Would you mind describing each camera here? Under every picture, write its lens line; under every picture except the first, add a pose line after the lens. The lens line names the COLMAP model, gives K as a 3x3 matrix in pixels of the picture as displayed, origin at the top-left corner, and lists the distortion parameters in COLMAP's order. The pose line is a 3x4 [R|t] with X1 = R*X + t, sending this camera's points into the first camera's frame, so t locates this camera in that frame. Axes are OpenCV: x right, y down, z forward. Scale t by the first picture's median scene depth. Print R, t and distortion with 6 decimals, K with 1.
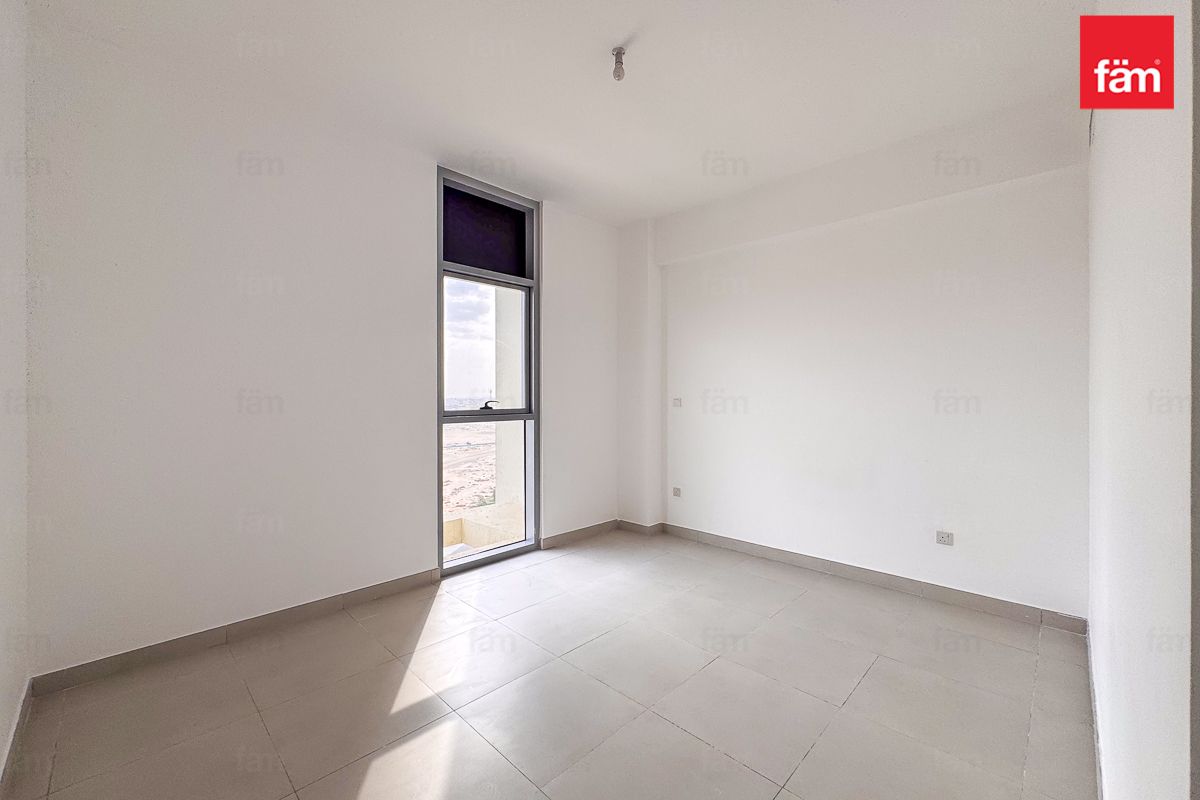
lens RADIAL K [[480.1, 0, 600.0], [0, 480.1, 400.0], [0, 0, 1]] dist [0.000397, 0.000065]
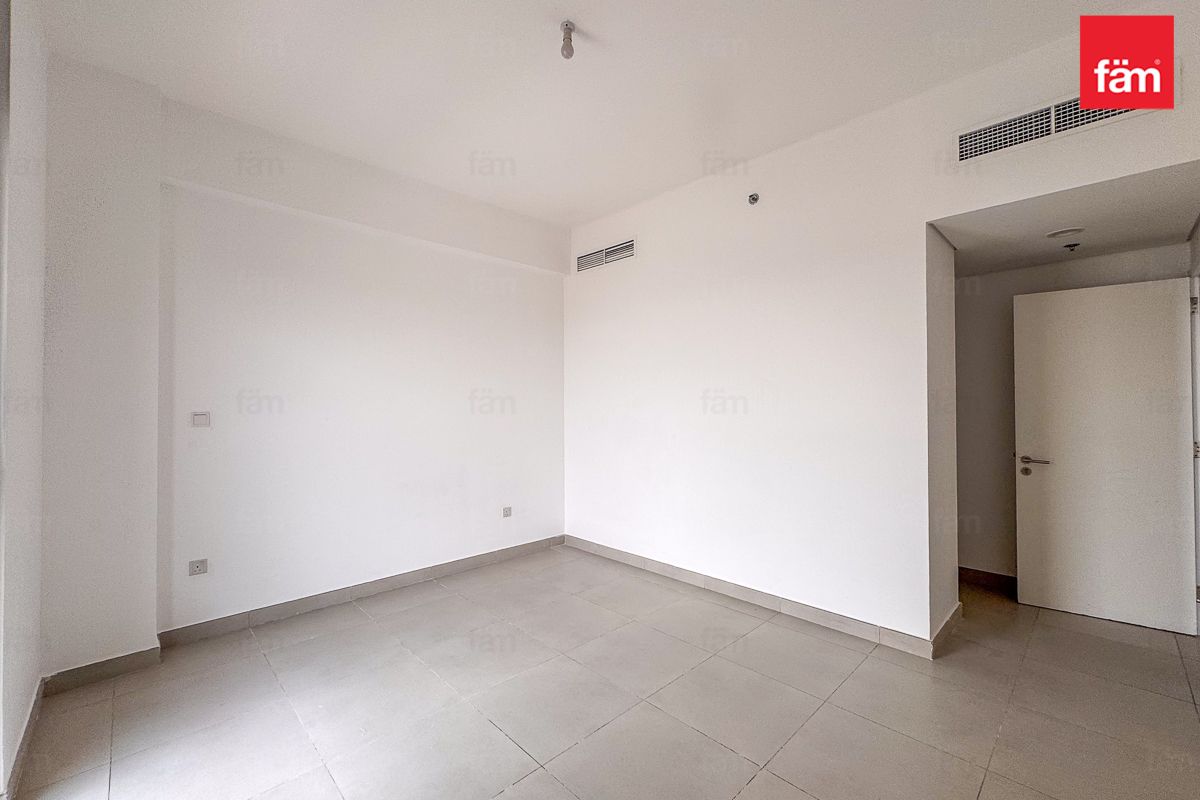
lens RADIAL K [[480.1, 0, 600.0], [0, 480.1, 400.0], [0, 0, 1]] dist [0.000397, 0.000065]
pose [[0.030861, 0.018130, 0.999359, -0.514294], [0.016641, 0.999688, -0.018649, 0.000786], [-0.999385, 0.017206, 0.030549, 0.559697]]
